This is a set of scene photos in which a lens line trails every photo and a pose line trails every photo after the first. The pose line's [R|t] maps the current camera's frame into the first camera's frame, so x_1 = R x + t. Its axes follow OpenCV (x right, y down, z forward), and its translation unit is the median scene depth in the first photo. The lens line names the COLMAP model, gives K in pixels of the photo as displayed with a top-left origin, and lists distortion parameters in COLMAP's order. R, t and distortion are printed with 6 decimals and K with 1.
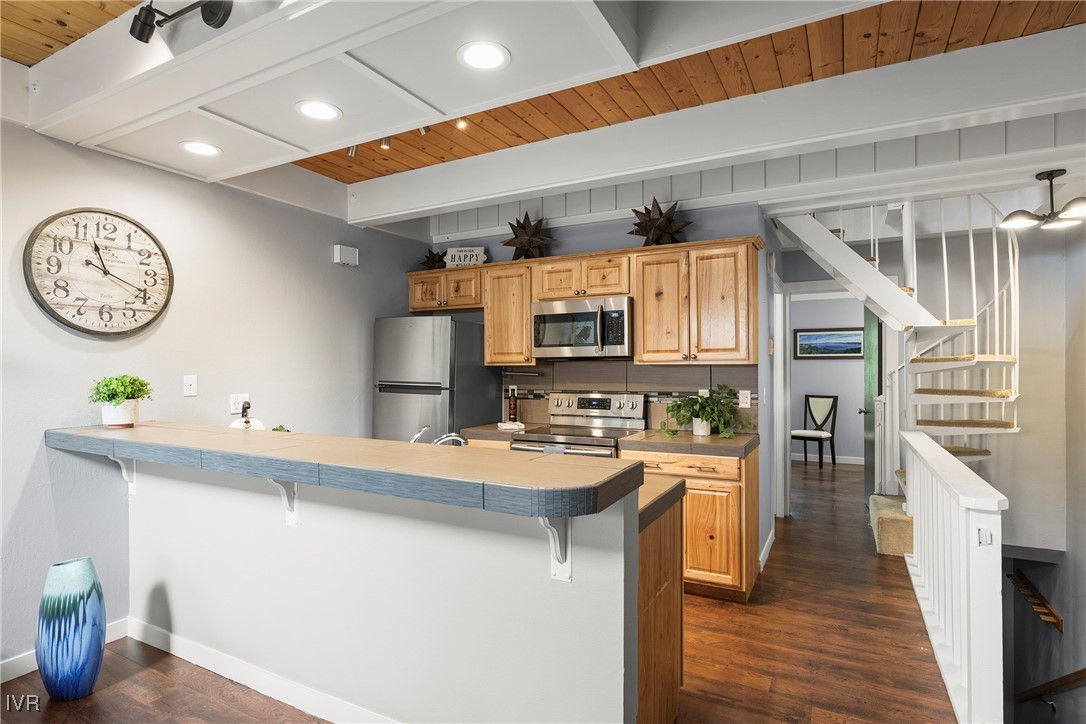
lens RADIAL K [[554.2, 0, 549.4], [0, 554.2, 366.6], [0, 0, 1]] dist [-0.007228, -0.000816]
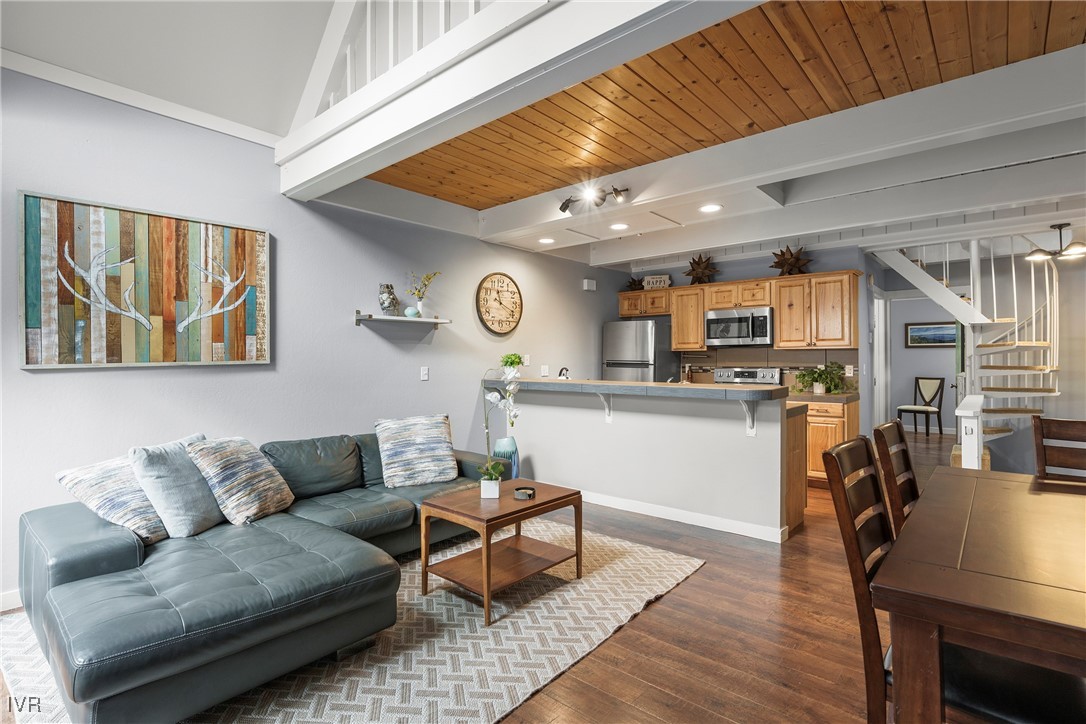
lens RADIAL K [[524.6, 0, 547.2], [0, 524.6, 357.1], [0, 0, 1]] dist [-0.007839, 0.000501]
pose [[0.975295, 0.000131, -0.220905, -0.145295], [-0.001020, 0.999992, -0.003908, 0.024451], [0.220902, 0.004037, 0.975288, -0.597538]]
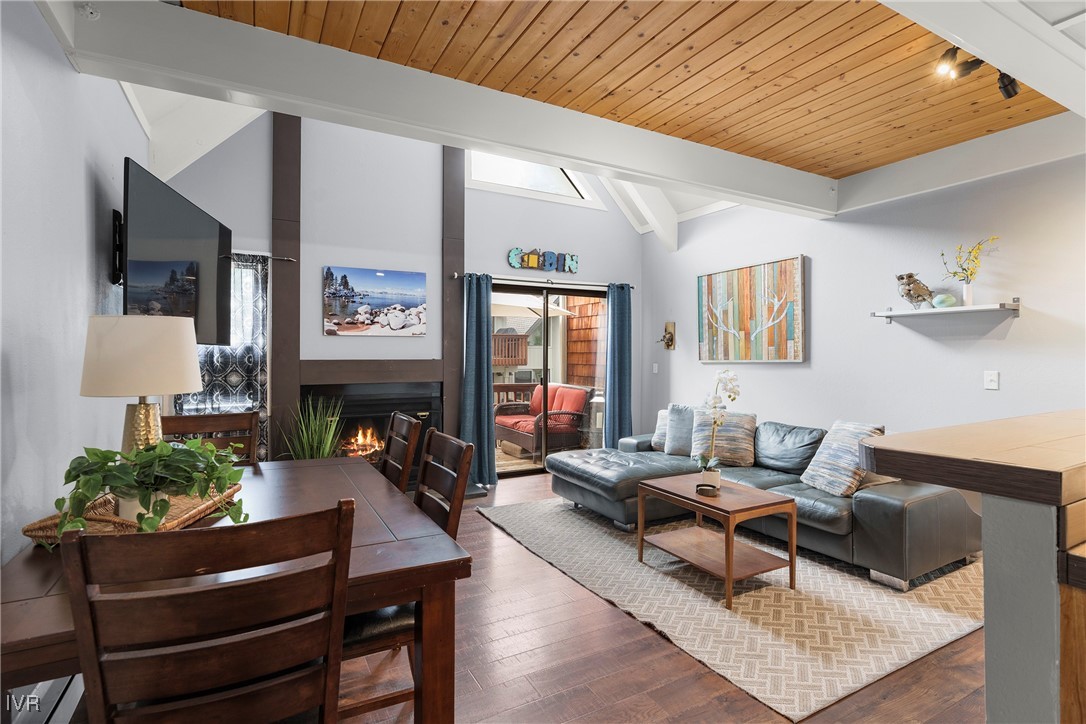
lens RADIAL K [[524.6, 0, 541.9], [0, 524.6, 366.9], [0, 0, 1]] dist [-0.007839, 0.000501]
pose [[-0.553026, 0.033401, -0.832494, 0.450586], [0.011835, 0.999410, 0.032236, -0.000617], [0.833080, 0.007975, -0.553095, 0.365388]]
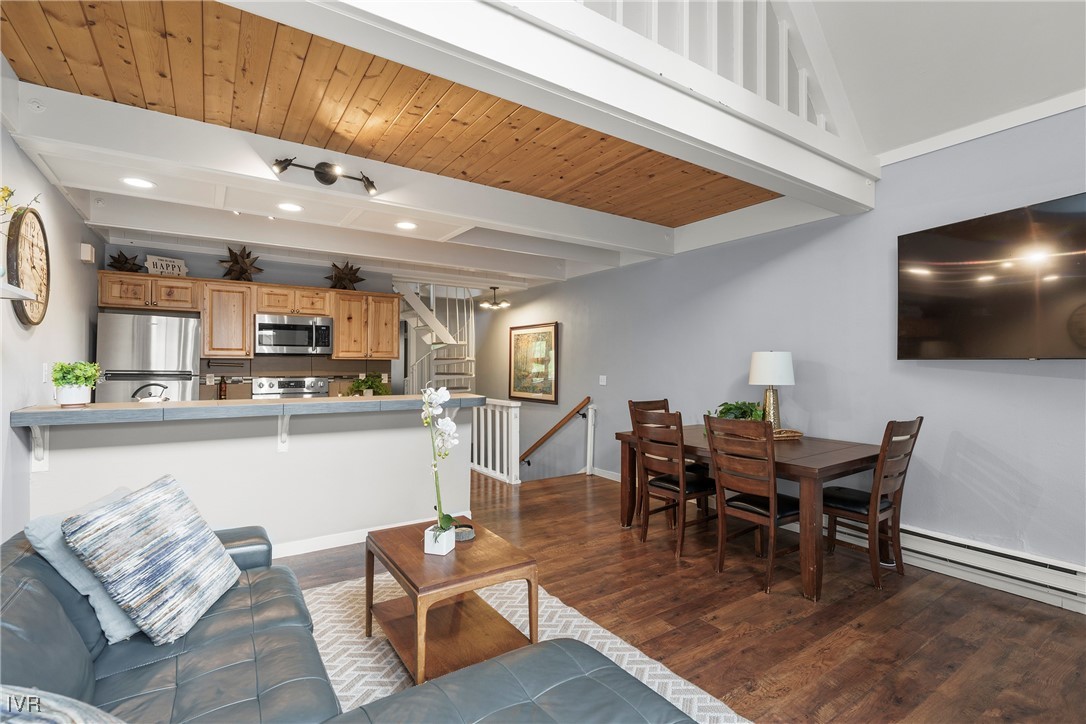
lens RADIAL K [[502.1, 0, 545.6], [0, 502.1, 361.7], [0, 0, 1]] dist [-0.004490, 0.000115]
pose [[0.468828, 0.010484, 0.883227, -0.828937], [-0.006076, 0.999944, -0.008645, 0.012967], [-0.883268, -0.001313, 0.468866, -0.253867]]
